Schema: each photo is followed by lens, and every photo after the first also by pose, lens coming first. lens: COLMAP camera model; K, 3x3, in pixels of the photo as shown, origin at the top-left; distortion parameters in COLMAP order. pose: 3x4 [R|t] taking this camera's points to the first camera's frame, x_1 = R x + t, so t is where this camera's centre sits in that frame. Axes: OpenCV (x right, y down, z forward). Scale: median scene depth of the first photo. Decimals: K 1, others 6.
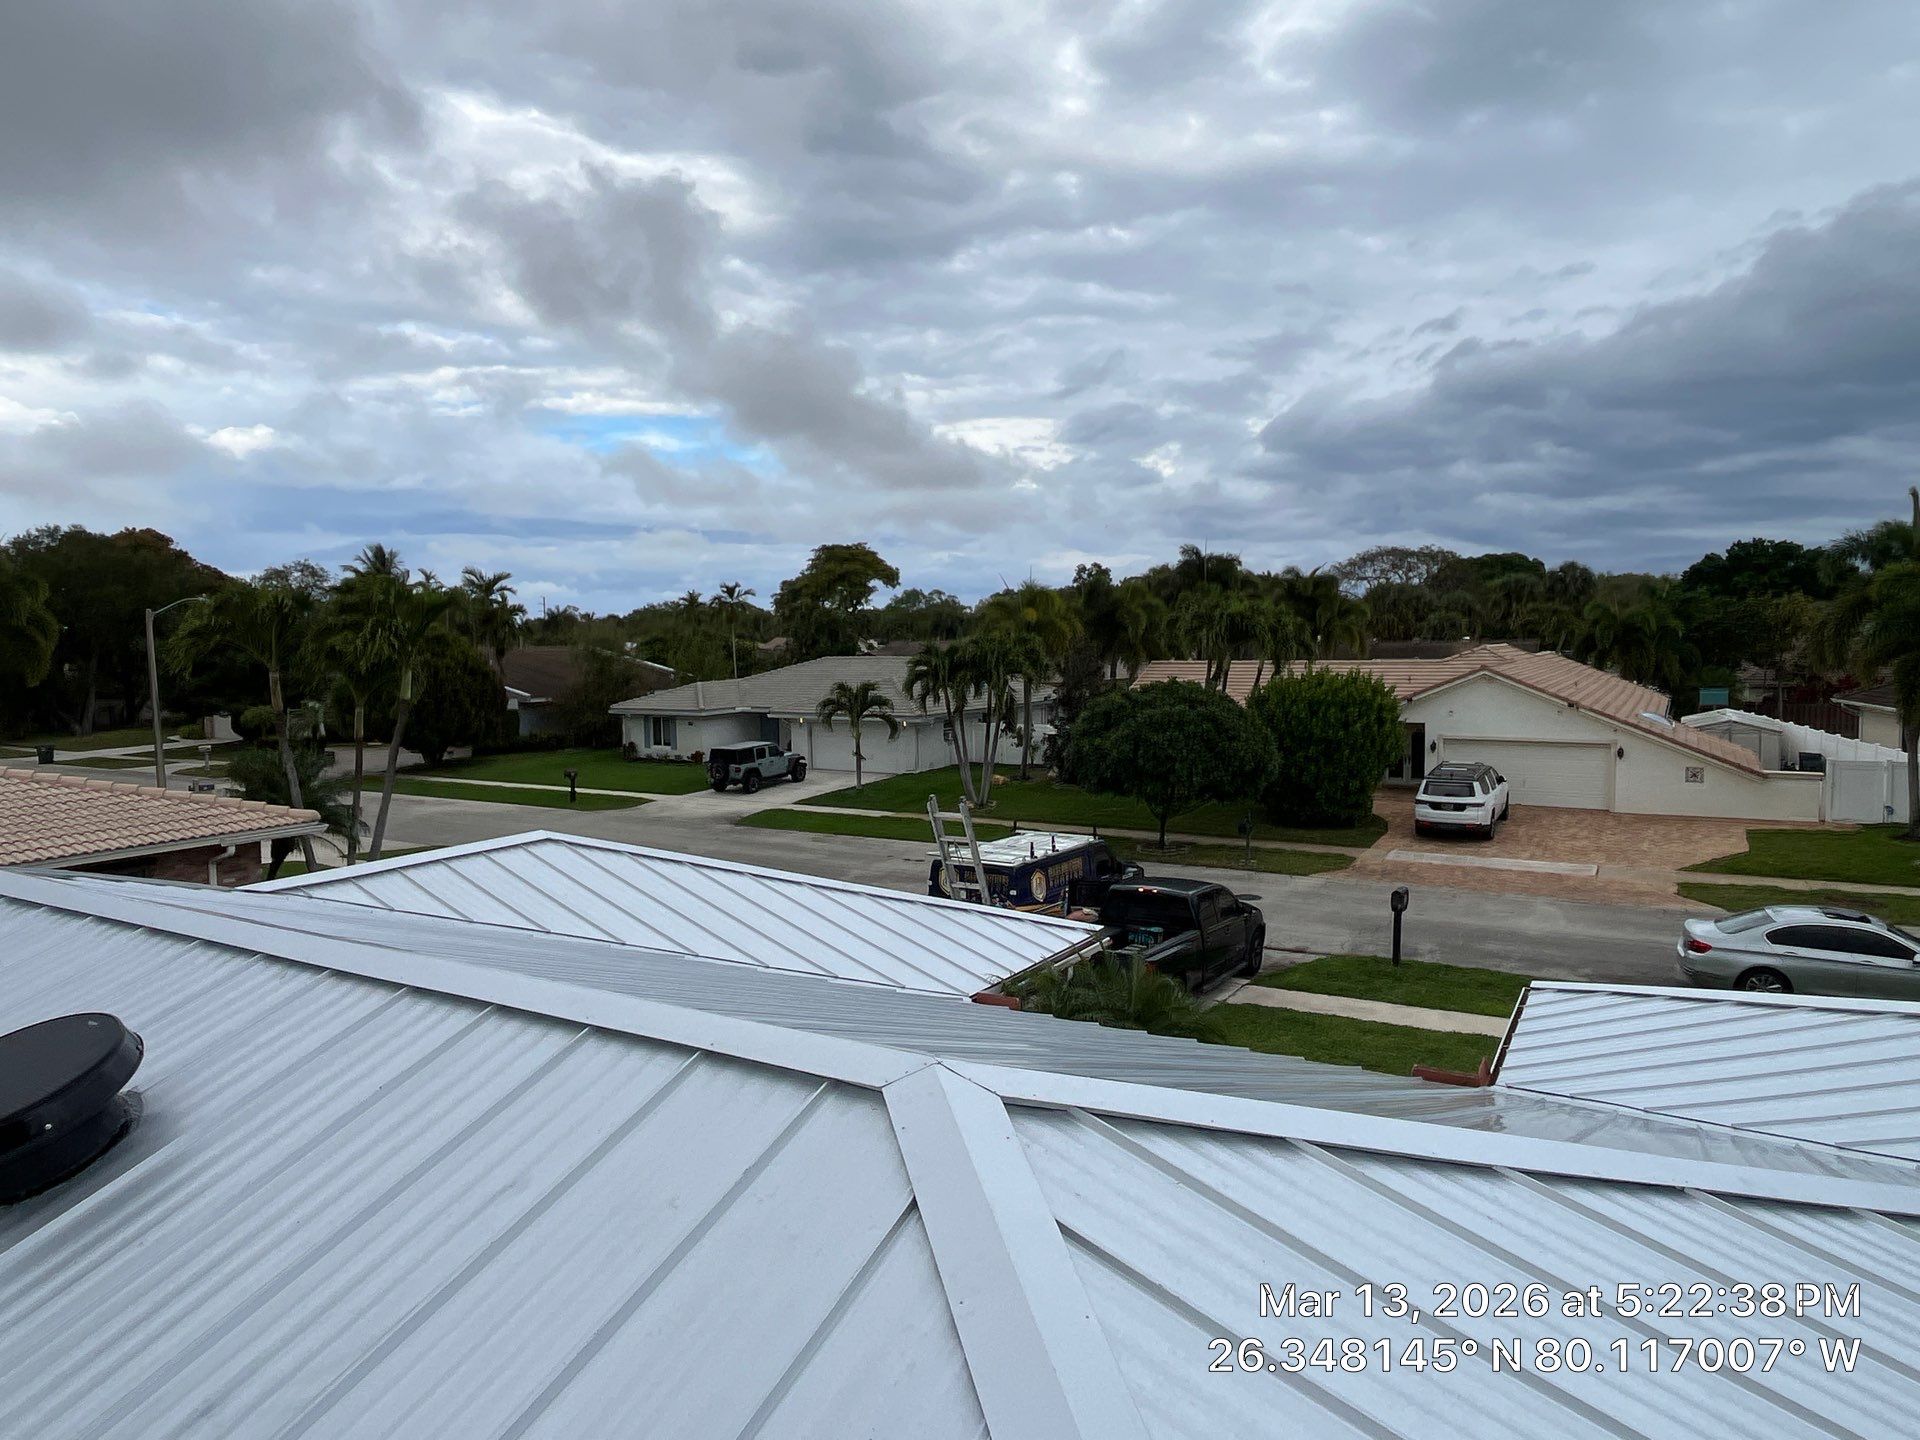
lens RADIAL K [[1188.9, 0, 956.1], [0, 1188.9, 719.7], [0, 0, 1]] dist [0.000108, -0.000392]
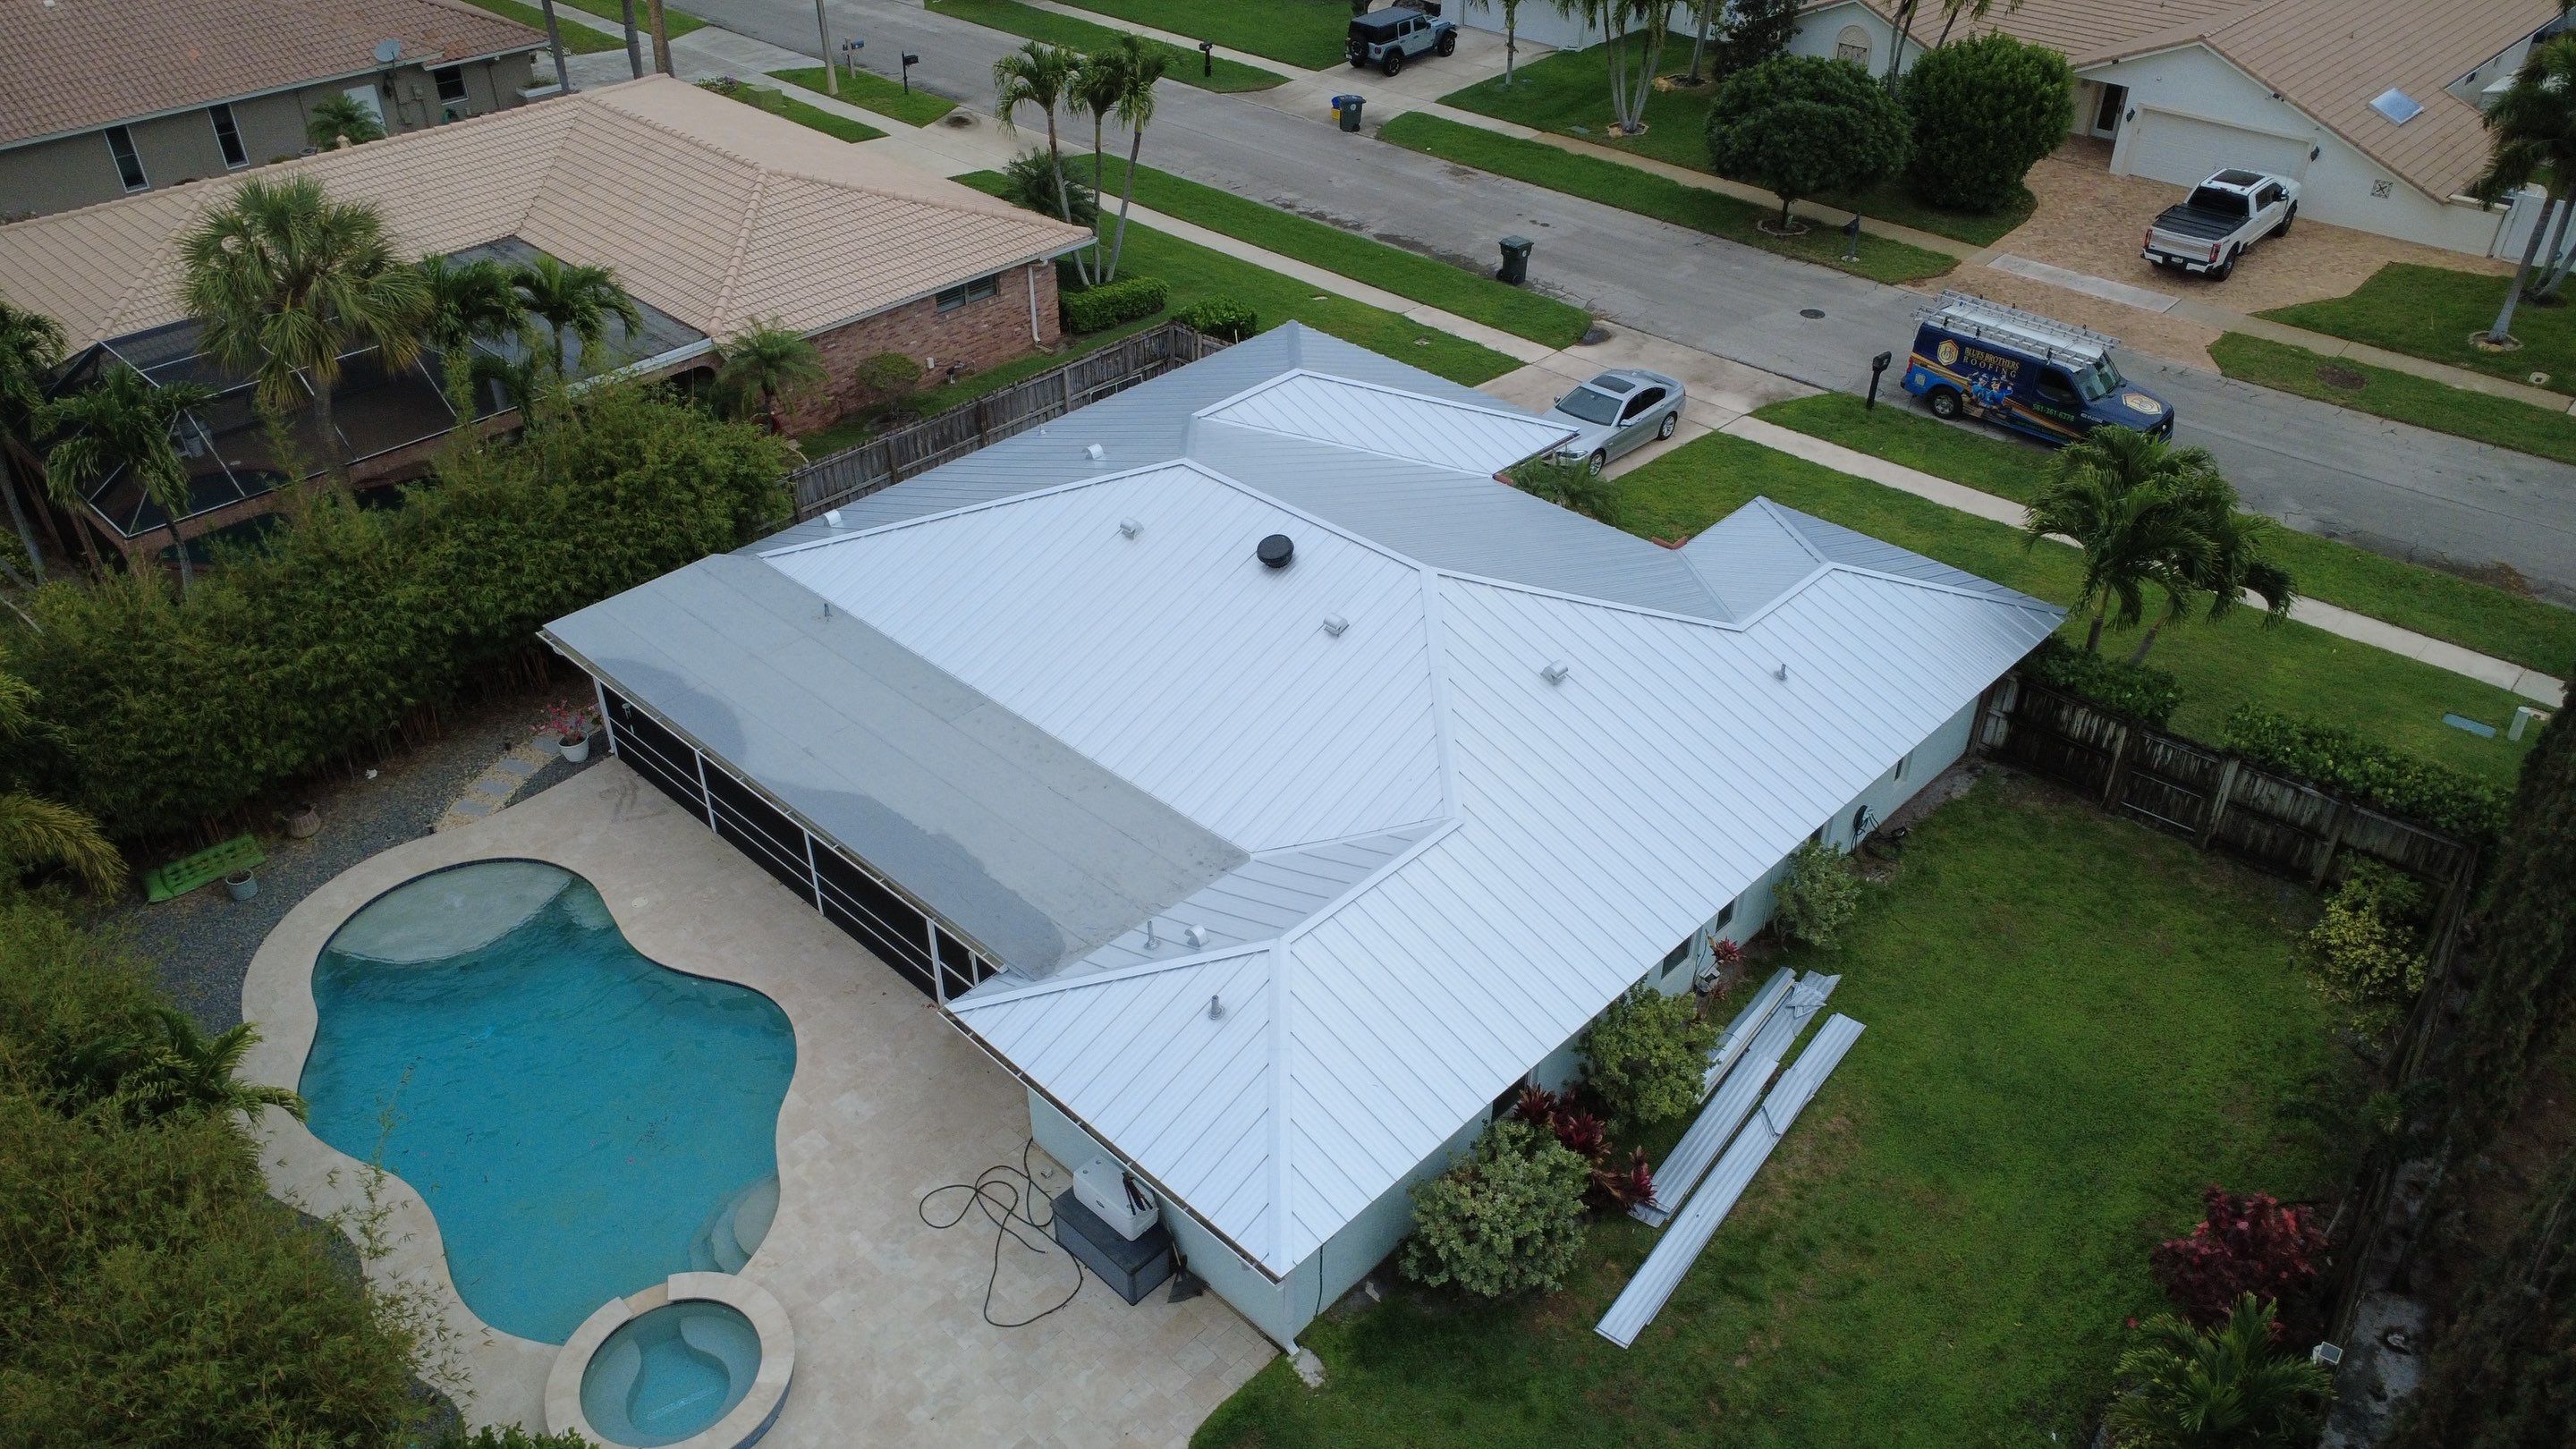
lens RADIAL K [[1860.6, 0, 1288.0], [0, 1860.6, 724.5], [0, 0, 1]] dist [0.002266, -0.002691]
pose [[0.975991, 0.134205, -0.171555, 0.065483], [-0.026897, 0.855860, 0.516508, -0.251442], [0.216145, -0.499493, 0.838921, -0.485511]]
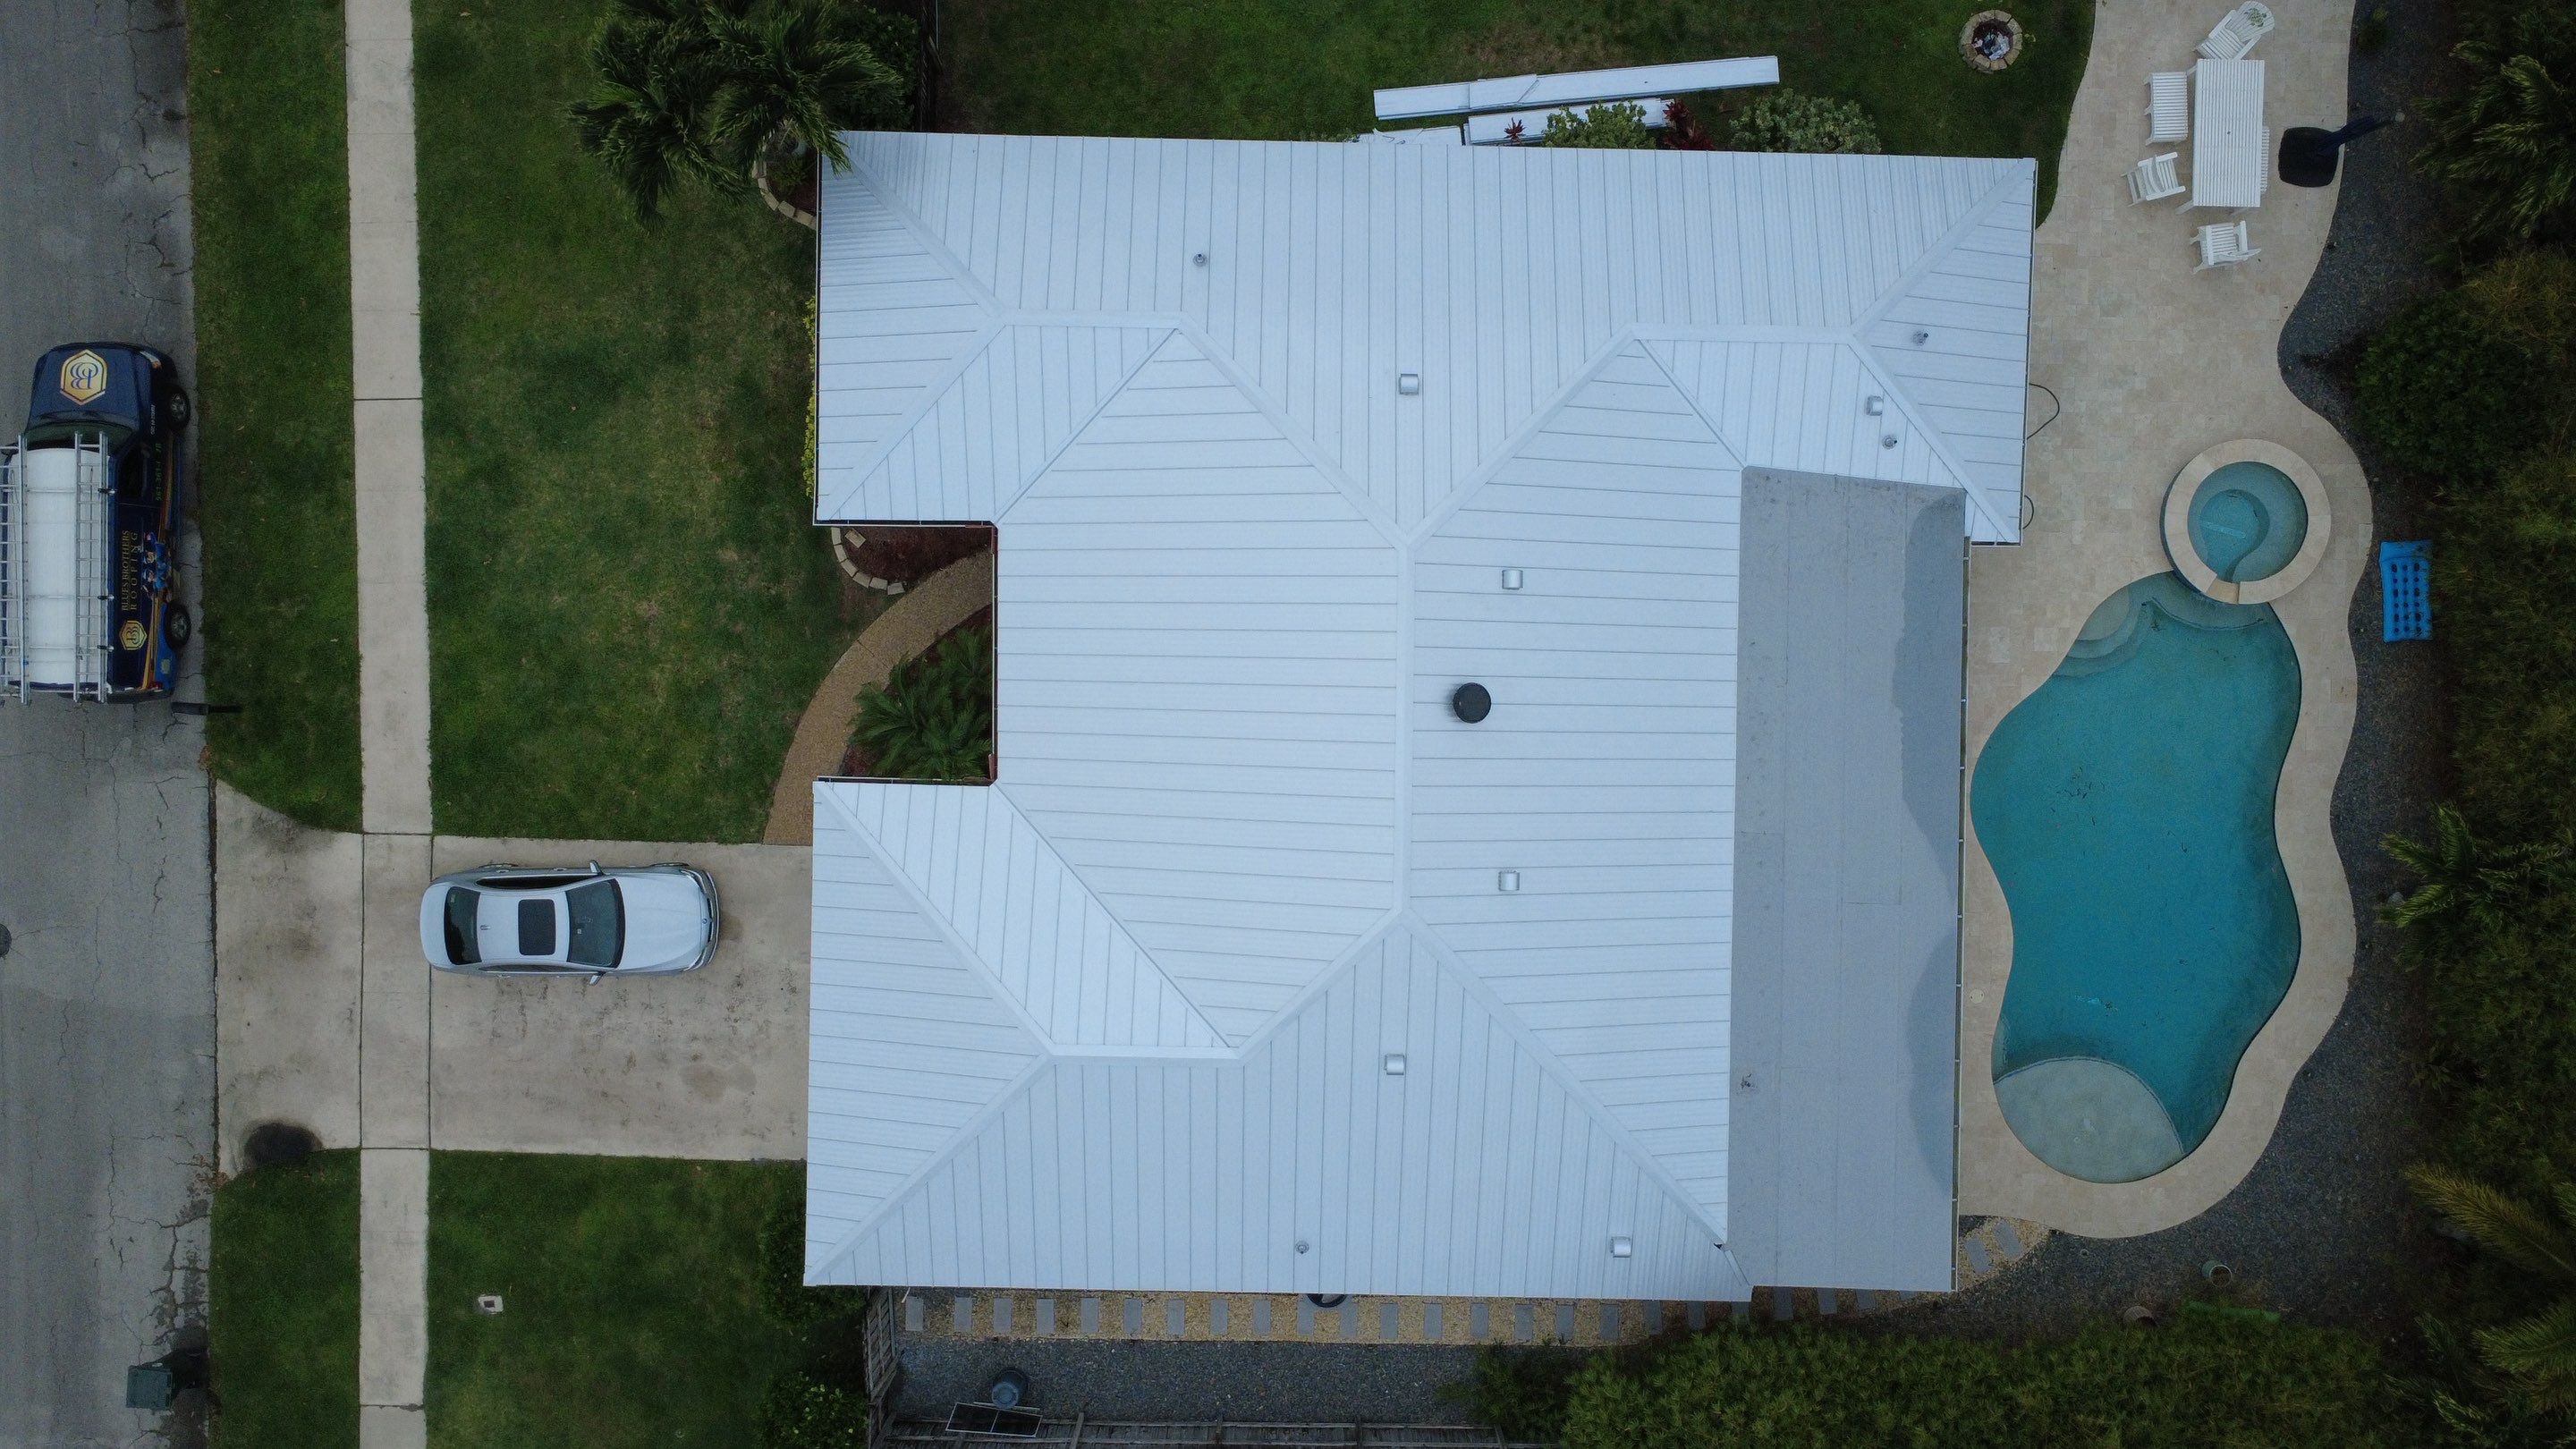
lens RADIAL K [[1913.6, 0, 1288.0], [0, 1913.6, 724.5], [0, 0, 1]] dist [-0.000692, 0.001551]
pose [[-0.505643, -0.862741, -0.001577, -0.029116], [0.061767, -0.038024, 0.997366, -0.587540], [-0.860529, 0.504214, 0.072516, 0.078557]]
